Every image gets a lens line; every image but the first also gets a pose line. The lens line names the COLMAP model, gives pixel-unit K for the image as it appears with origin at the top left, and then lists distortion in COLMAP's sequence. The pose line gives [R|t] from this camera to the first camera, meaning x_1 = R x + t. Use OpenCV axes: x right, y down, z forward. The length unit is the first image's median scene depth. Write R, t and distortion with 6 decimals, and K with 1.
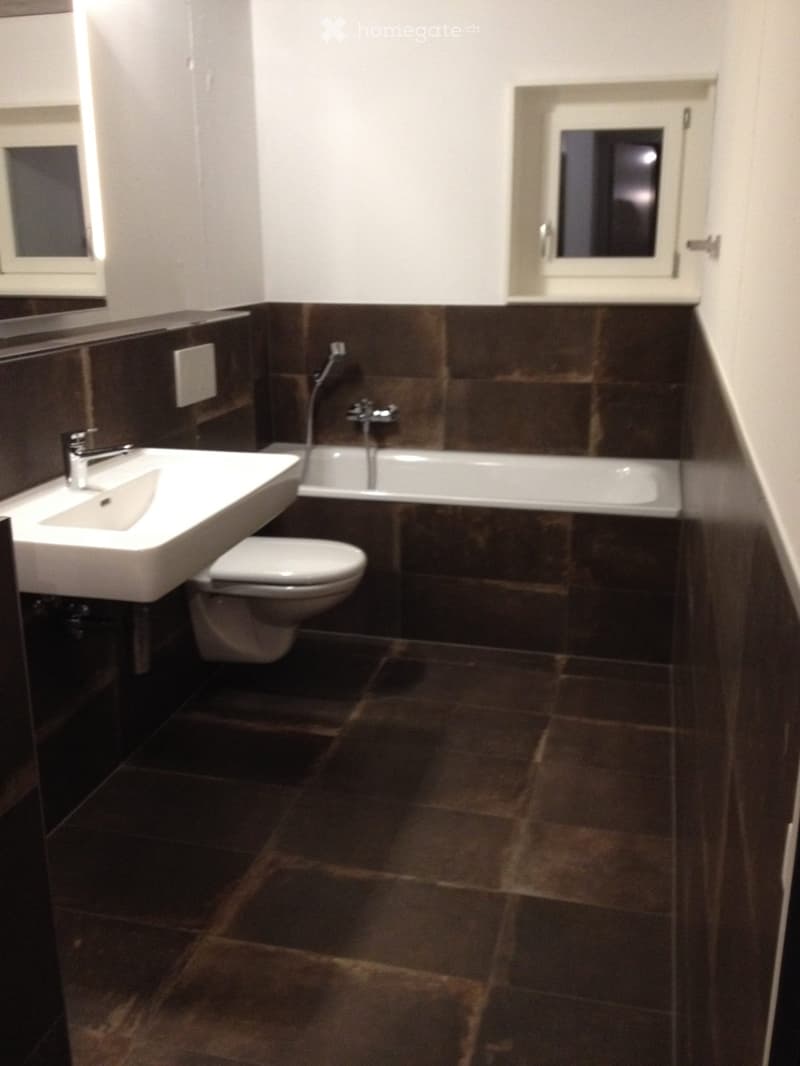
lens RADIAL K [[992.2, 0, 400.0], [0, 992.2, 533.0], [0, 0, 1]] dist [0.097334, -0.219804]
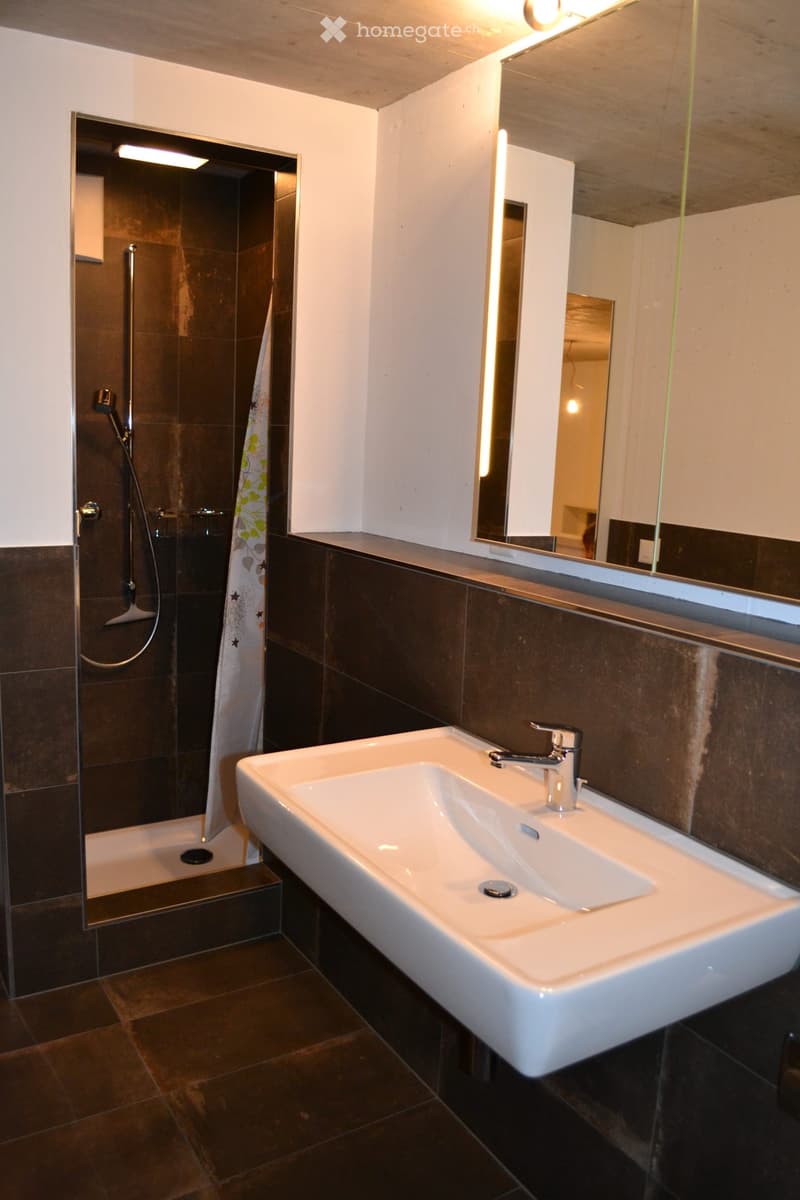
lens RADIAL K [[982.3, 0, 400.0], [0, 982.3, 600.0], [0, 0, 1]] dist [-0.087556, 0.012747]
pose [[-0.692552, 0.092273, -0.715442, 0.259557], [-0.245913, 0.902178, 0.354402, -0.430772], [0.678158, 0.421378, -0.602115, 1.406132]]
